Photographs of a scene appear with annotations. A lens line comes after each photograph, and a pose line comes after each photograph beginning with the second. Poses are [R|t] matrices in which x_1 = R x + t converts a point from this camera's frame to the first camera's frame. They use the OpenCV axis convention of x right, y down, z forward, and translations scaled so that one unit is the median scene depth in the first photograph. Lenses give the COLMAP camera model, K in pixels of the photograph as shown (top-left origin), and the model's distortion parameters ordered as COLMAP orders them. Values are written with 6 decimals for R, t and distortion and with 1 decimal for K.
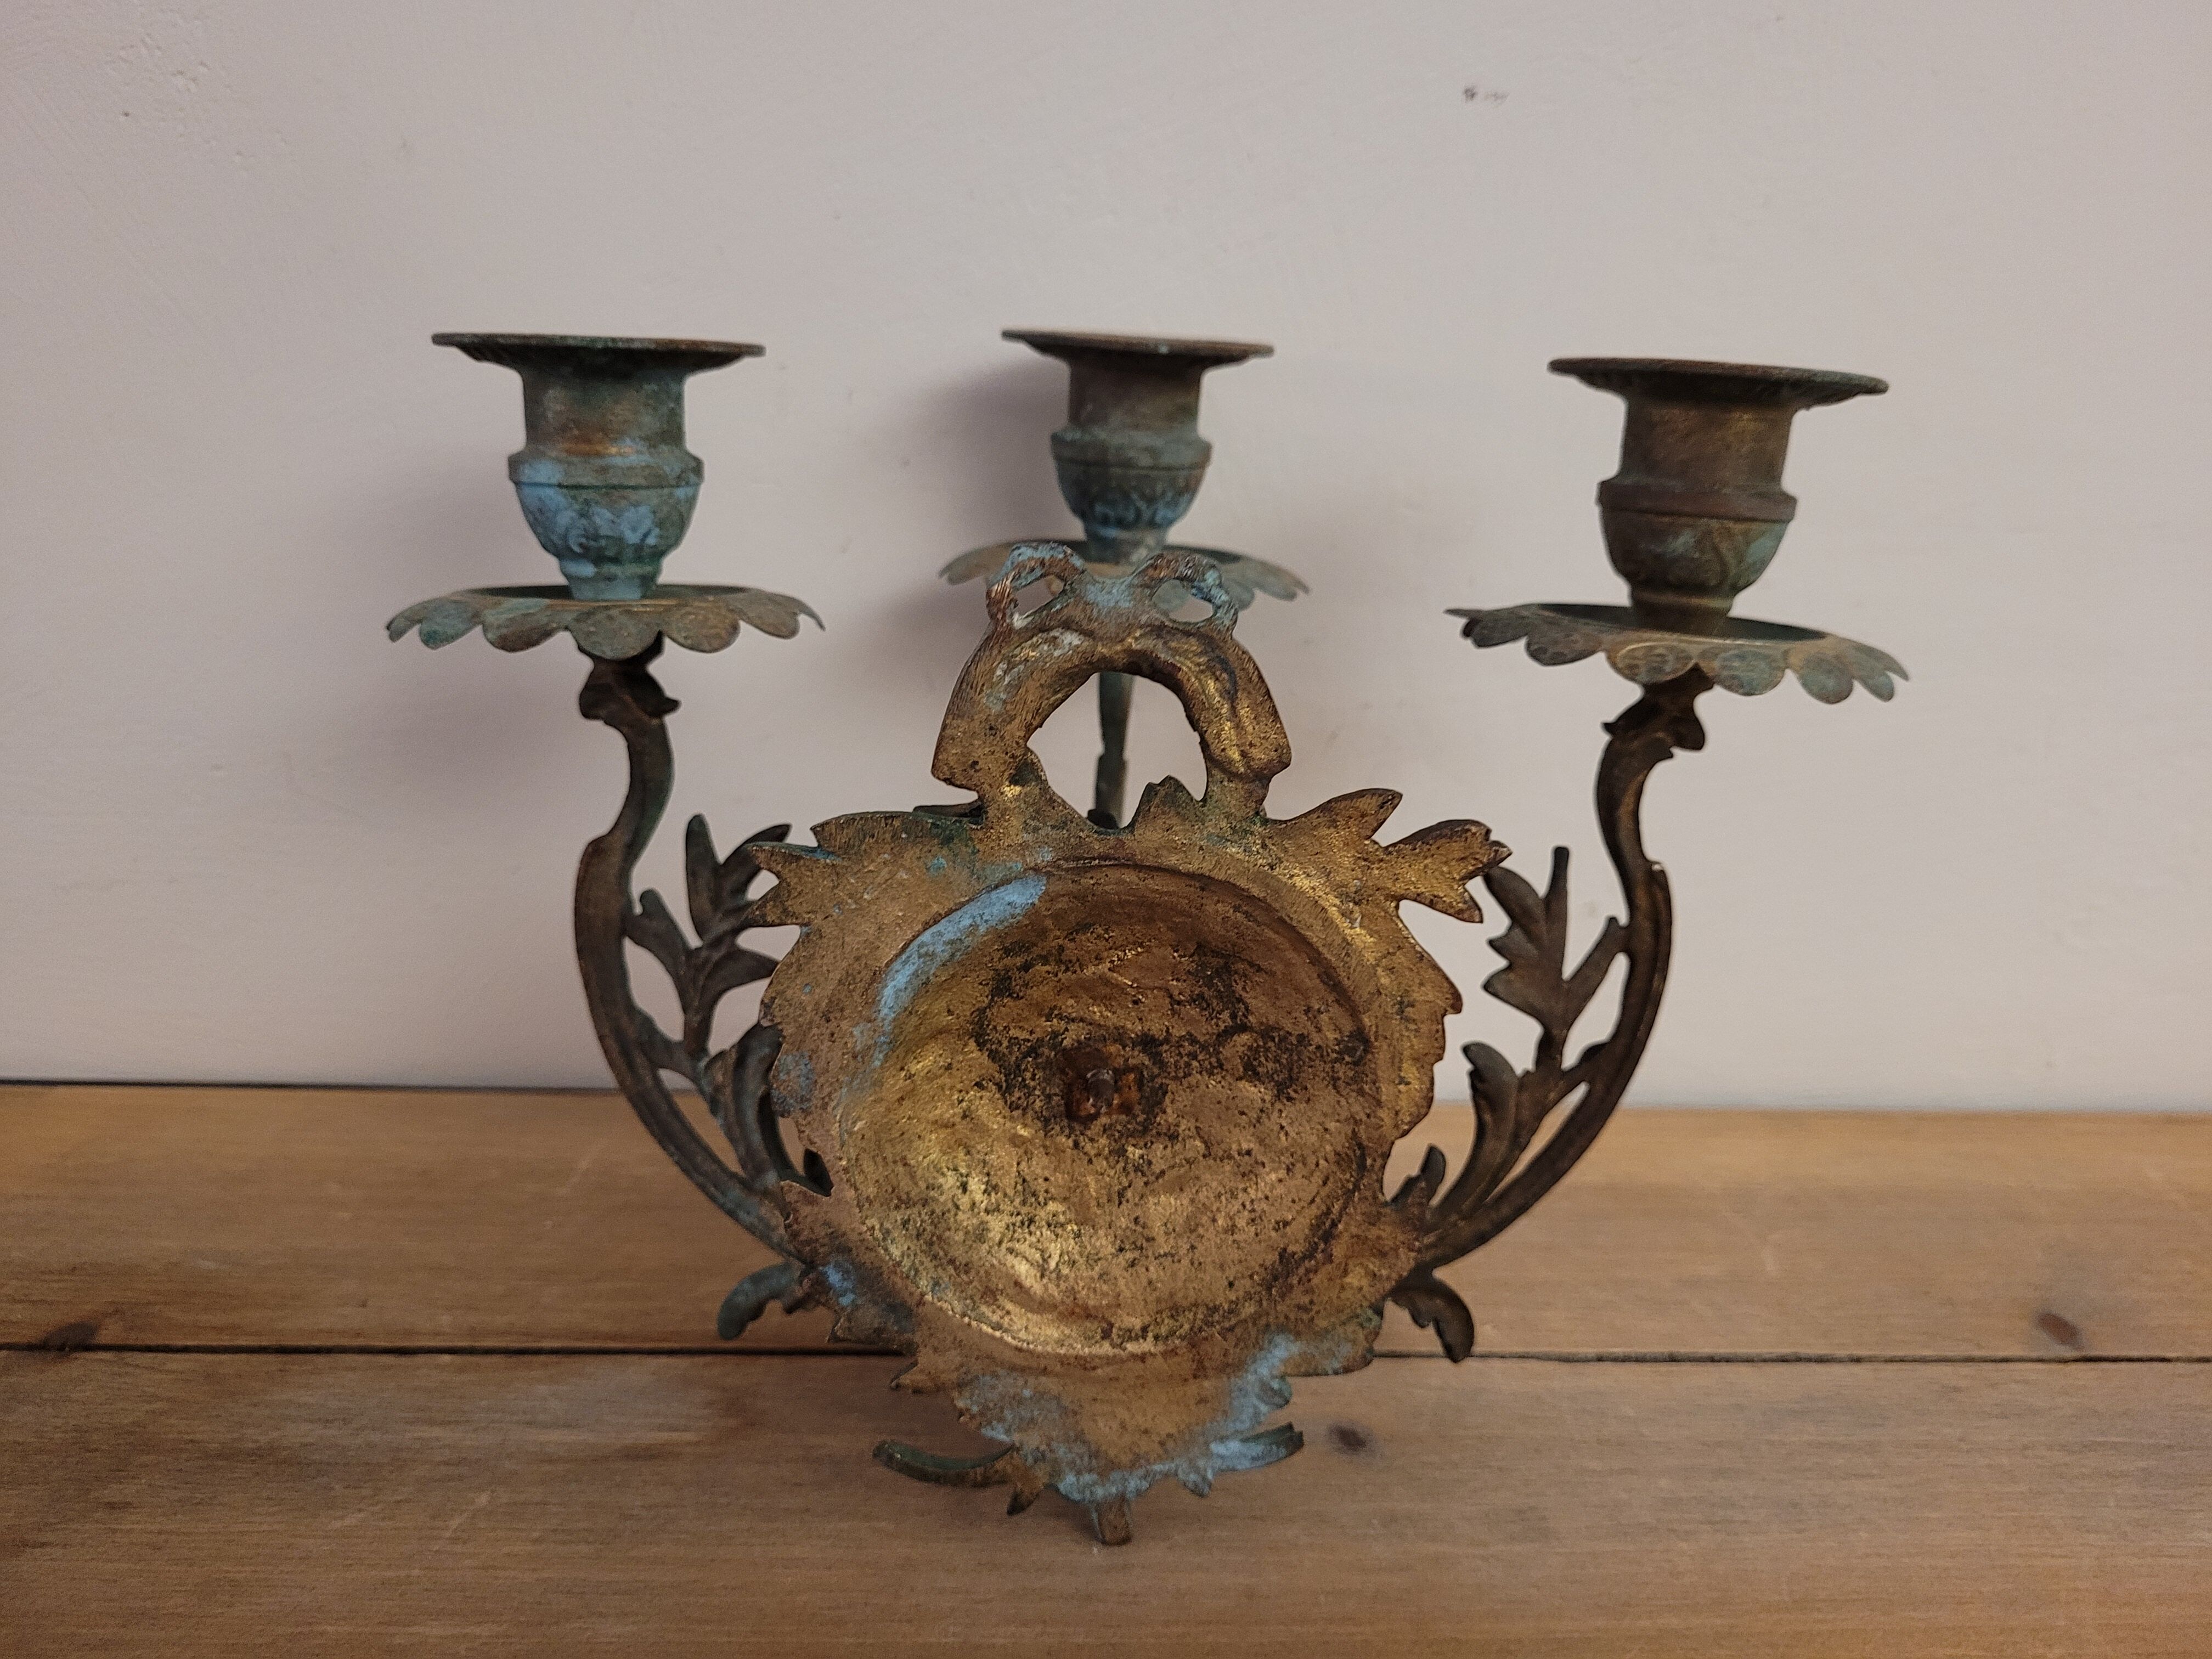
lens RADIAL K [[1766.3, 0, 1103.6], [0, 1766.3, 850.0], [0, 0, 1]] dist [-0.017272, 0.012266]
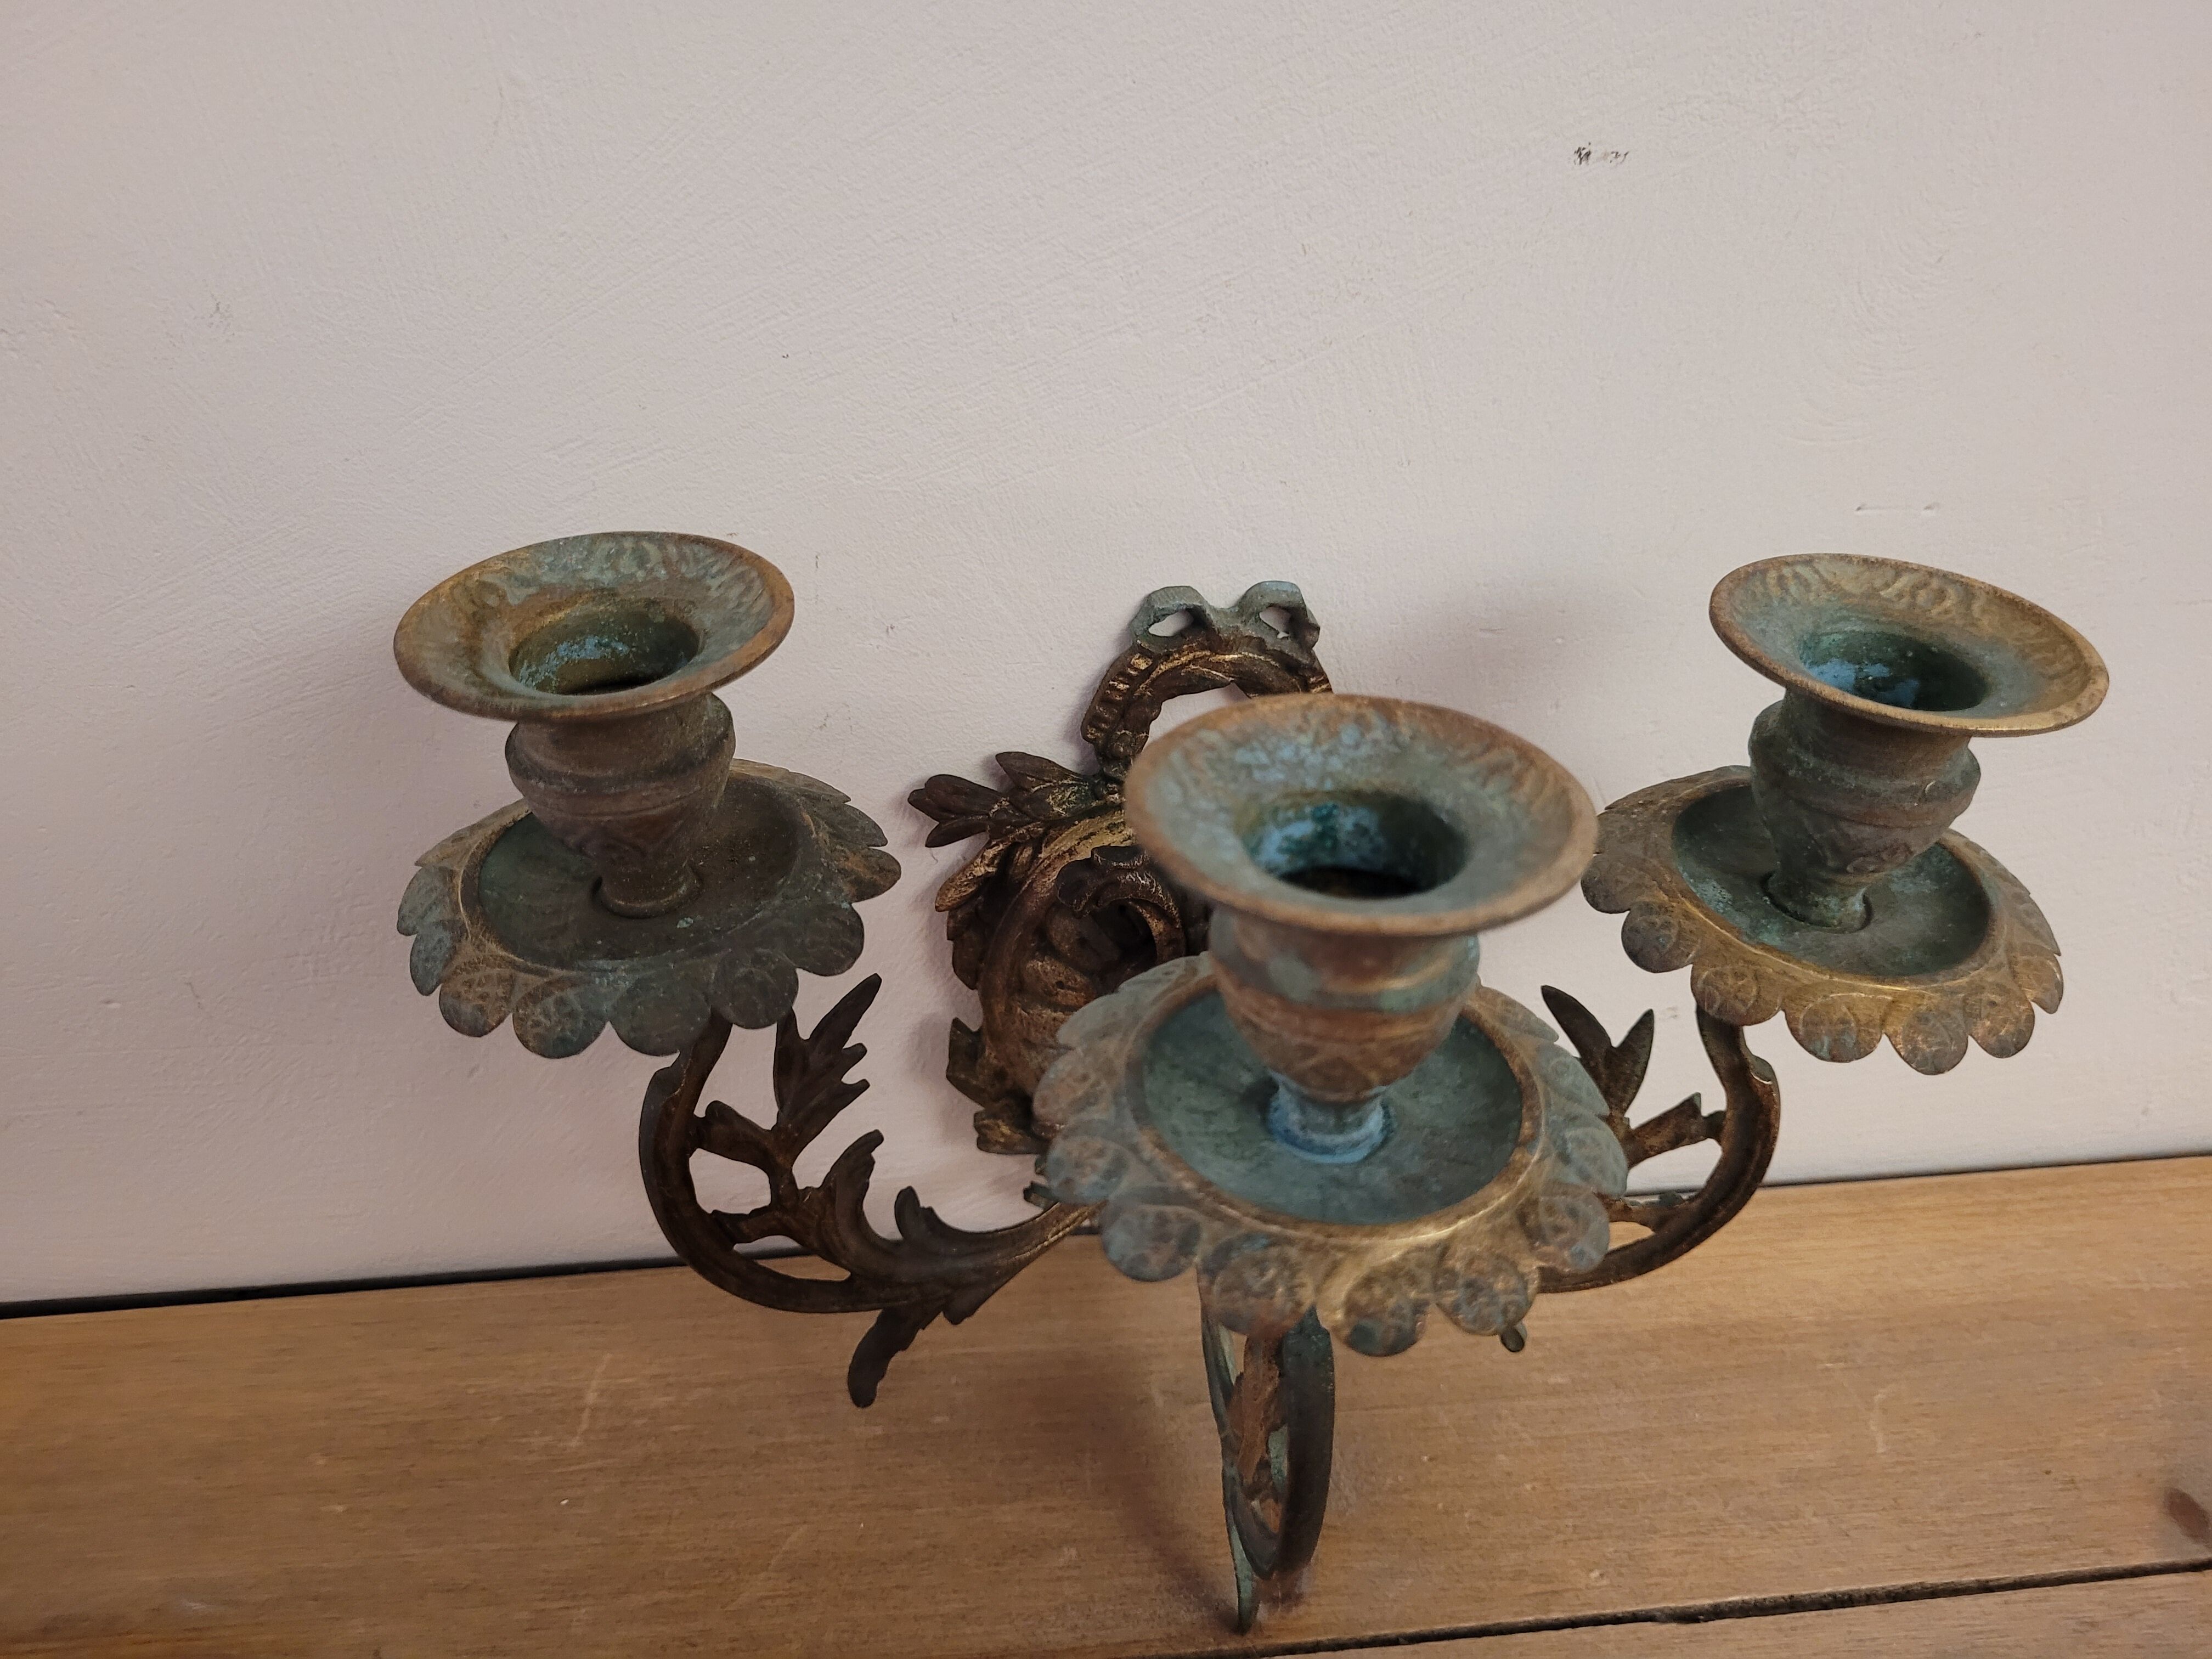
lens RADIAL K [[1766.3, 0, 1087.4], [0, 1766.3, 849.9], [0, 0, 1]] dist [-0.017272, 0.012266]
pose [[0.997946, -0.058697, 0.025643, -0.053655], [0.051716, 0.974554, 0.218105, -0.334356], [-0.037792, -0.216331, 0.975588, 0.192618]]
